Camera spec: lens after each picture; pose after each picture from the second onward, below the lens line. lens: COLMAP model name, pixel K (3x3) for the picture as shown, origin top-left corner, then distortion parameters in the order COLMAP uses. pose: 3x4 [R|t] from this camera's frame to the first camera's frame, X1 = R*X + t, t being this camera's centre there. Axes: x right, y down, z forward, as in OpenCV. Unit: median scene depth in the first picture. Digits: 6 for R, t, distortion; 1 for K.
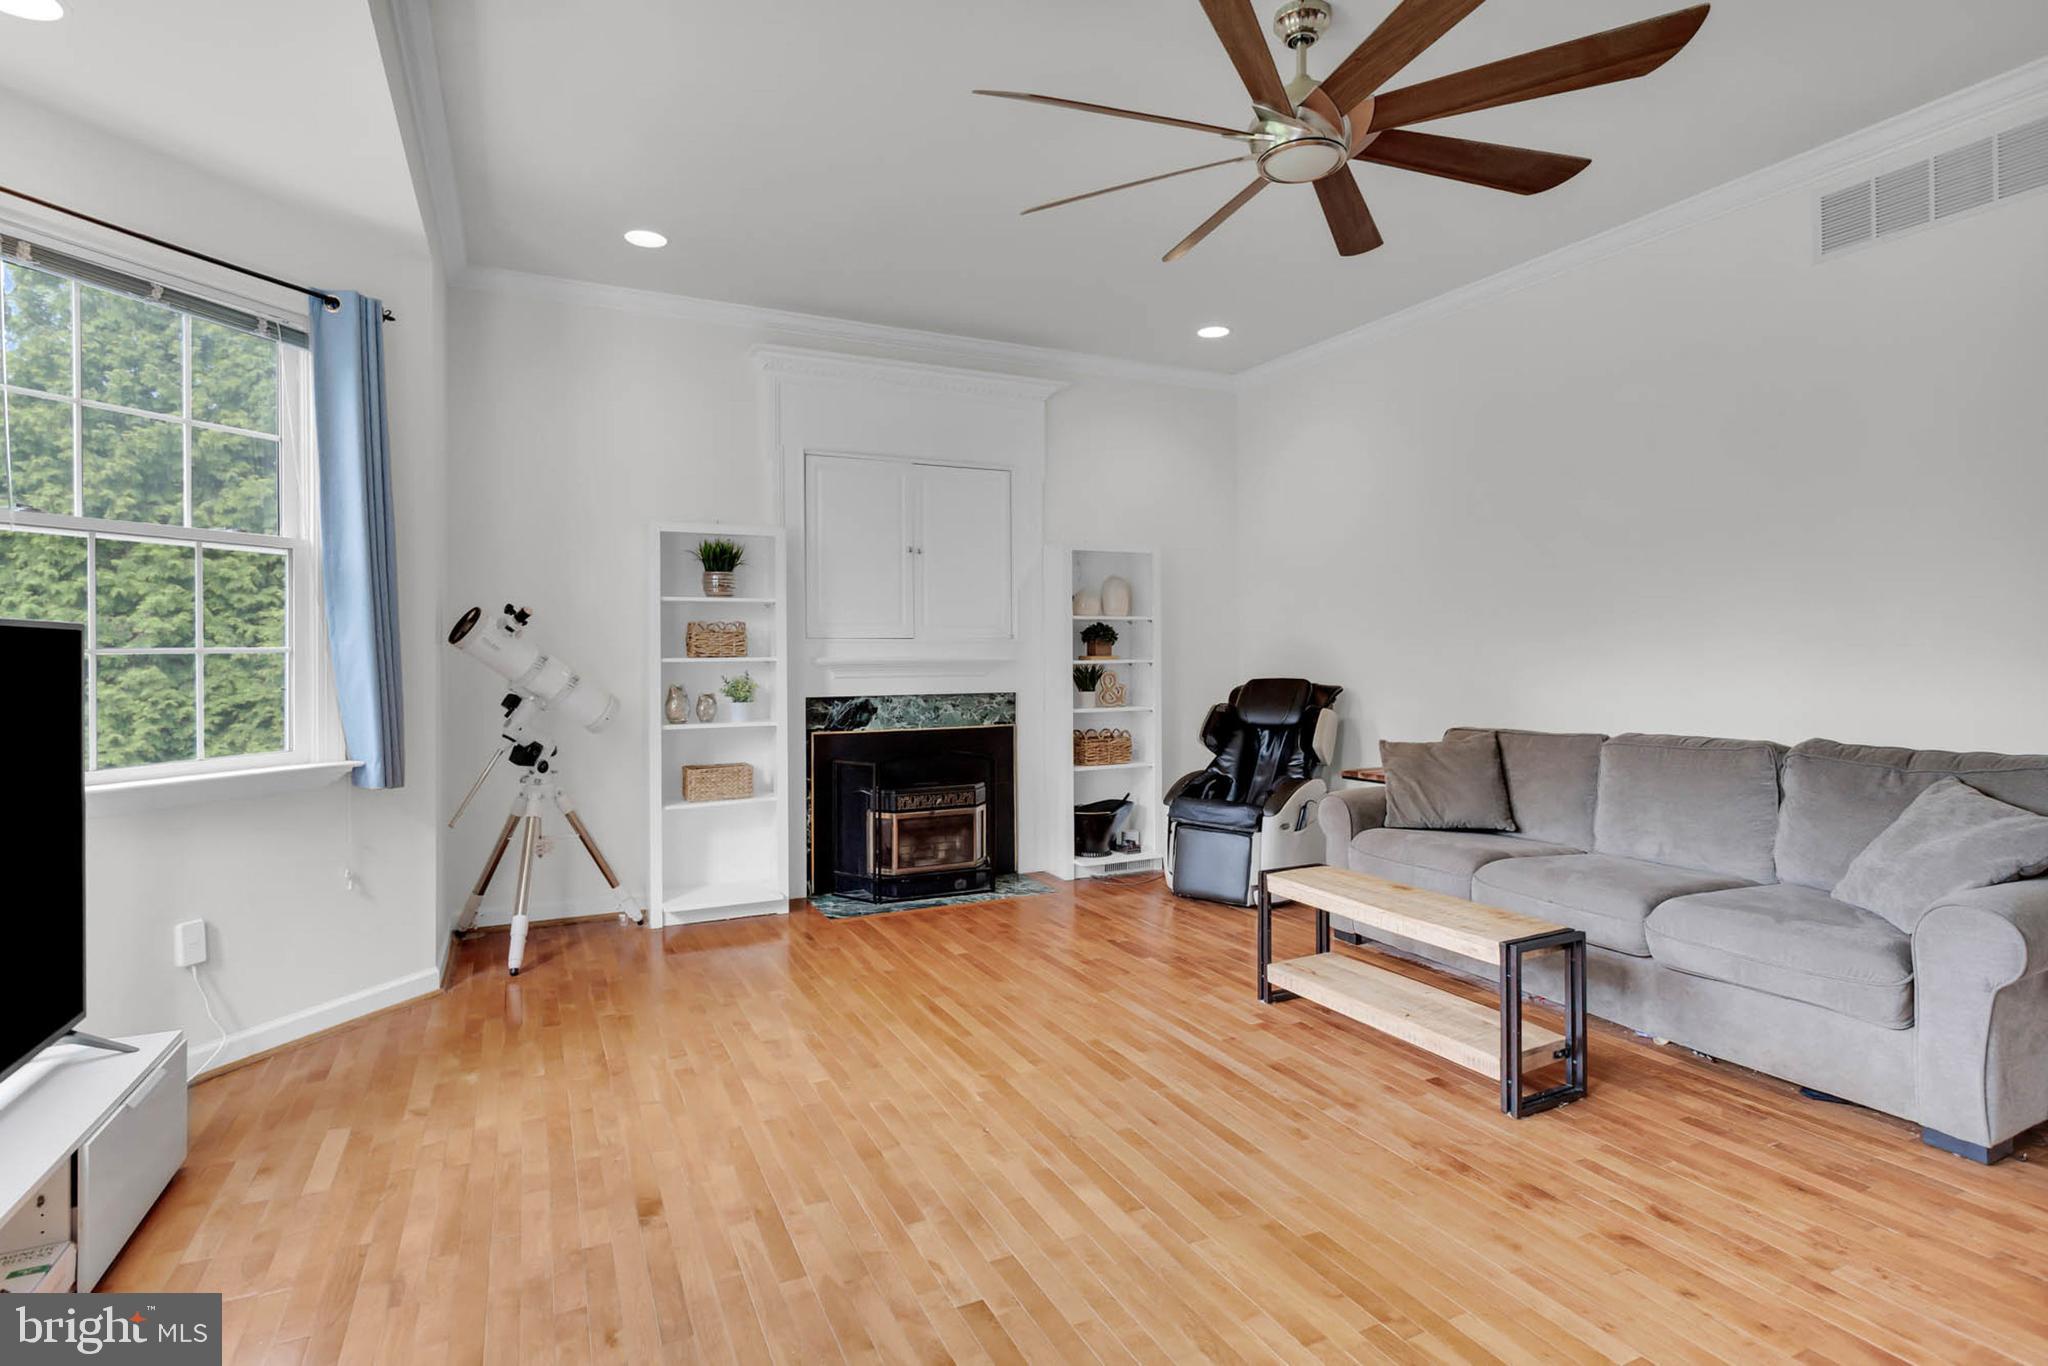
lens RADIAL K [[1001.7, 0, 1022.3], [0, 1001.7, 649.1], [0, 0, 1]] dist [-0.000586, 0.000142]
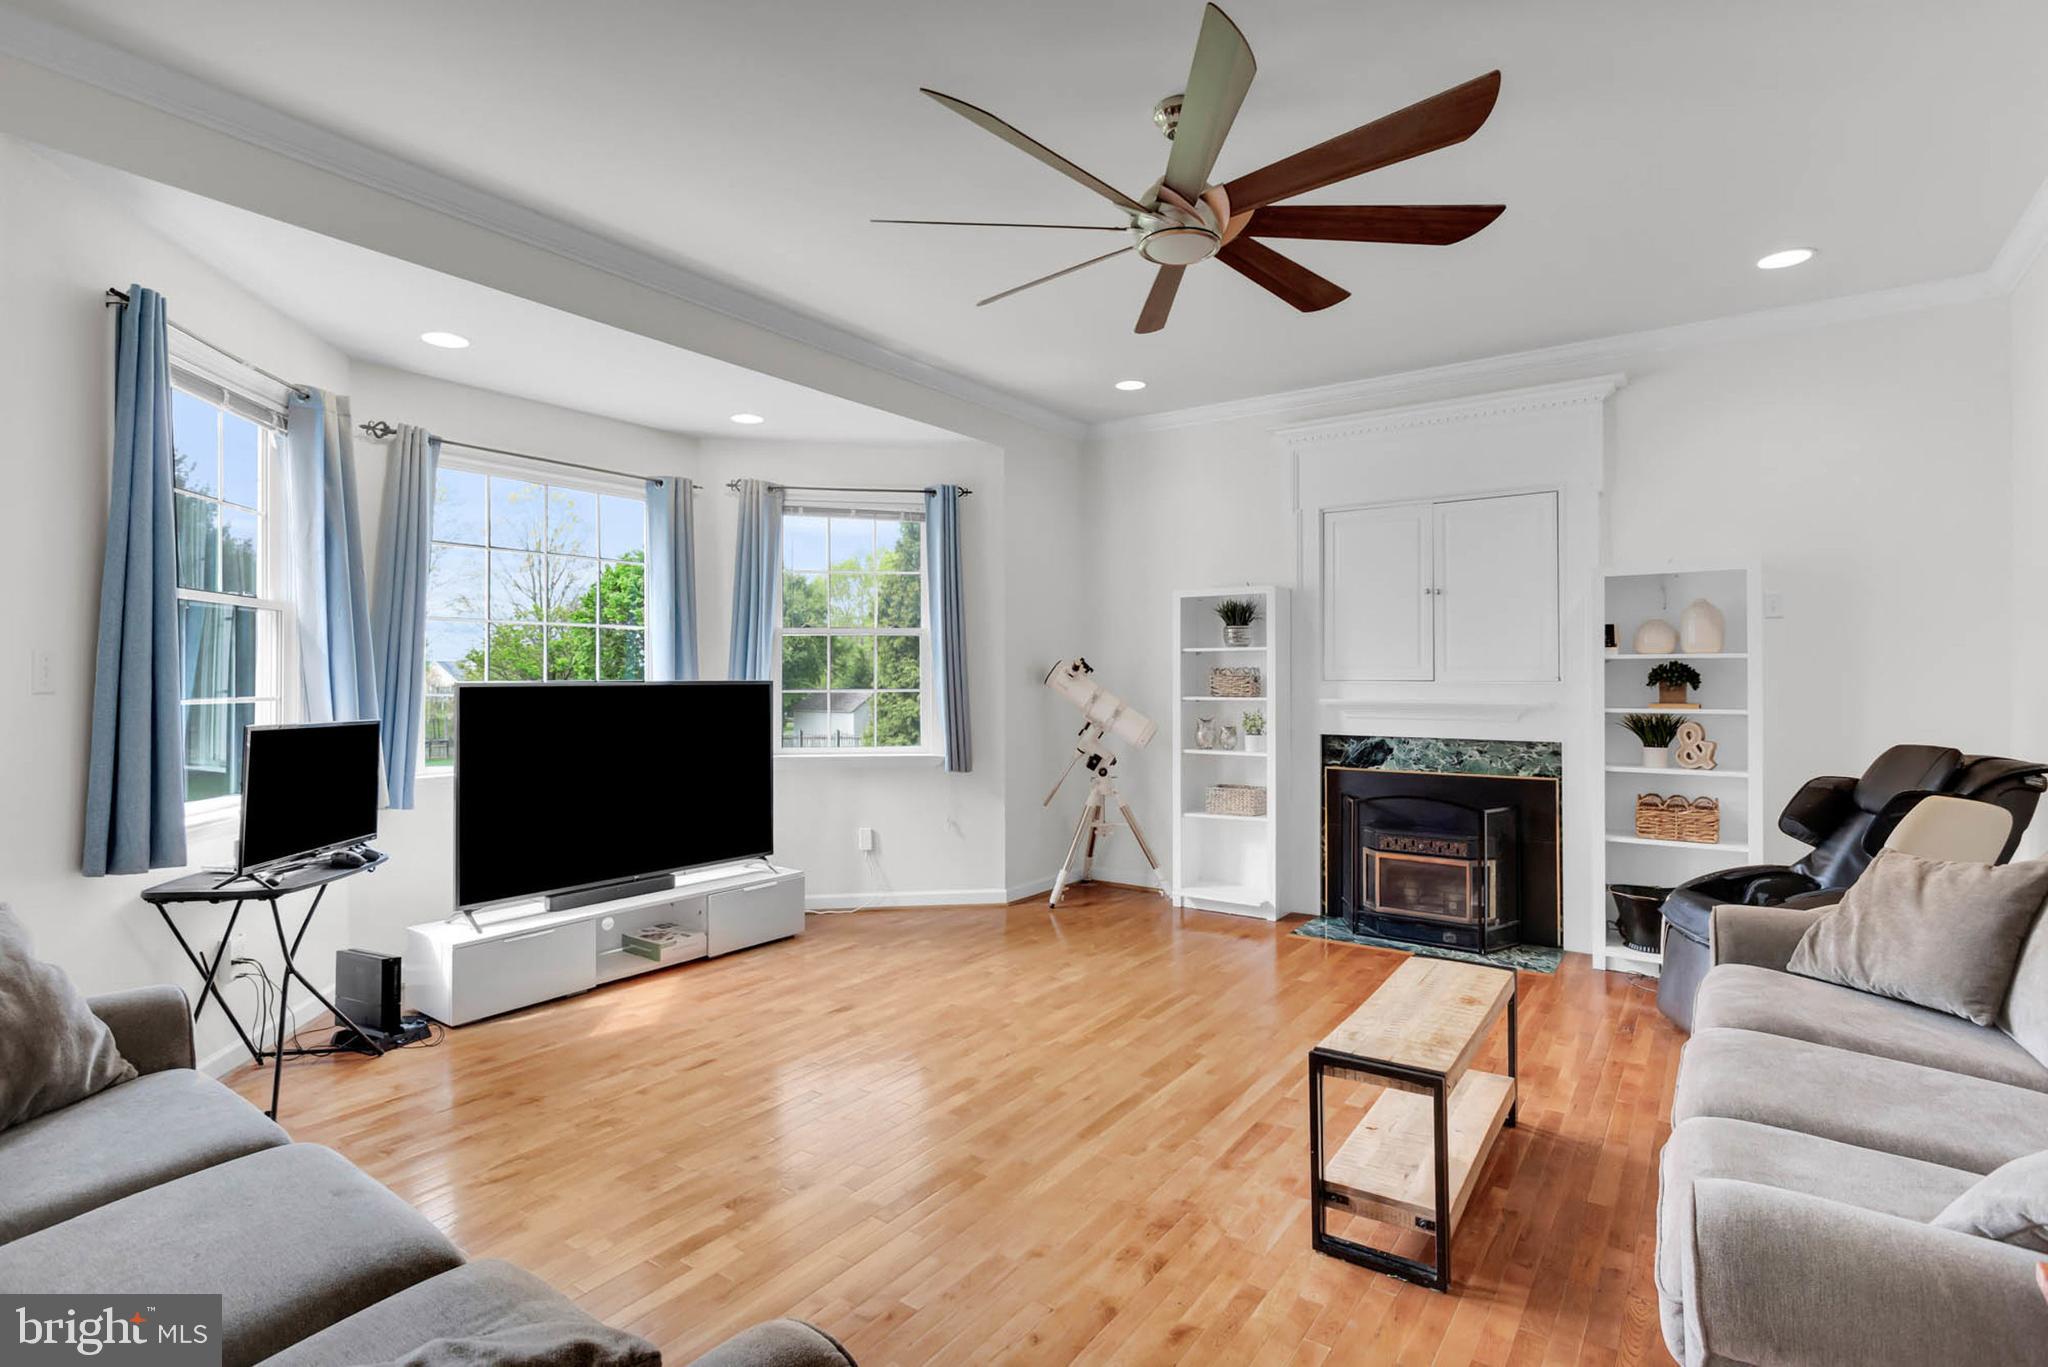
lens RADIAL K [[999.8, 0, 1017.7], [0, 999.8, 672.3], [0, 0, 1]] dist [0.001946, 0.000301]
pose [[0.481964, 0.001243, -0.876190, 0.618388], [0.000515, 0.999998, 0.001702, -0.023106], [0.876191, -0.001272, 0.481962, 0.187481]]
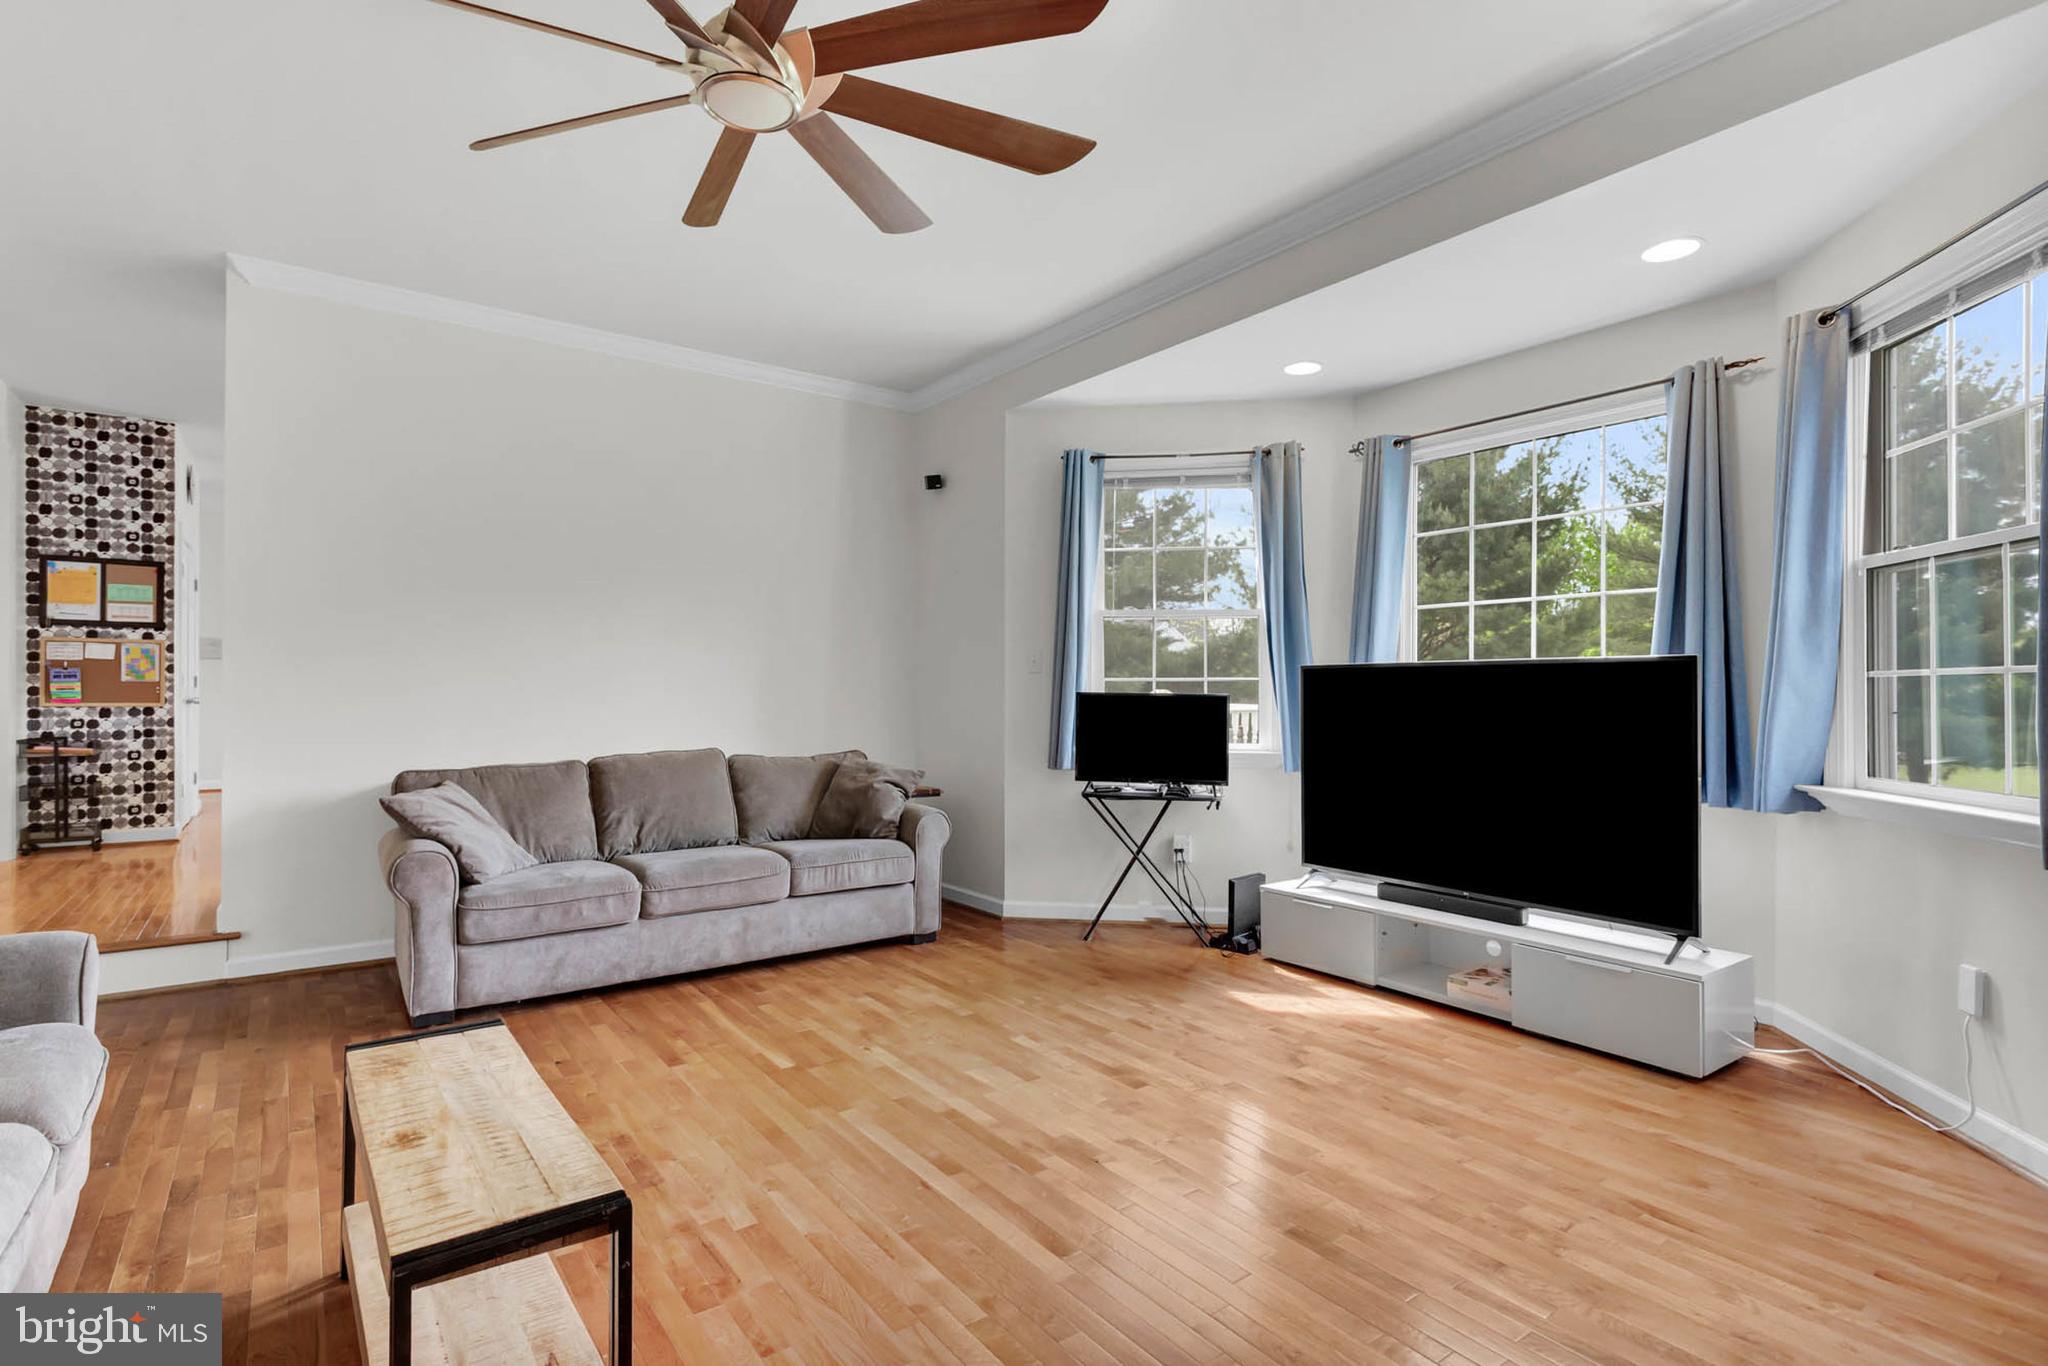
lens RADIAL K [[1010.1, 0, 1024.0], [0, 1010.1, 683.0], [0, 0, 1]] dist [0.000949, 0.000031]
pose [[-0.983376, 0.002533, -0.181564, 0.112683], [0.004317, 0.999946, -0.009432, 0.010375], [0.181530, -0.010059, -0.983334, 1.044852]]
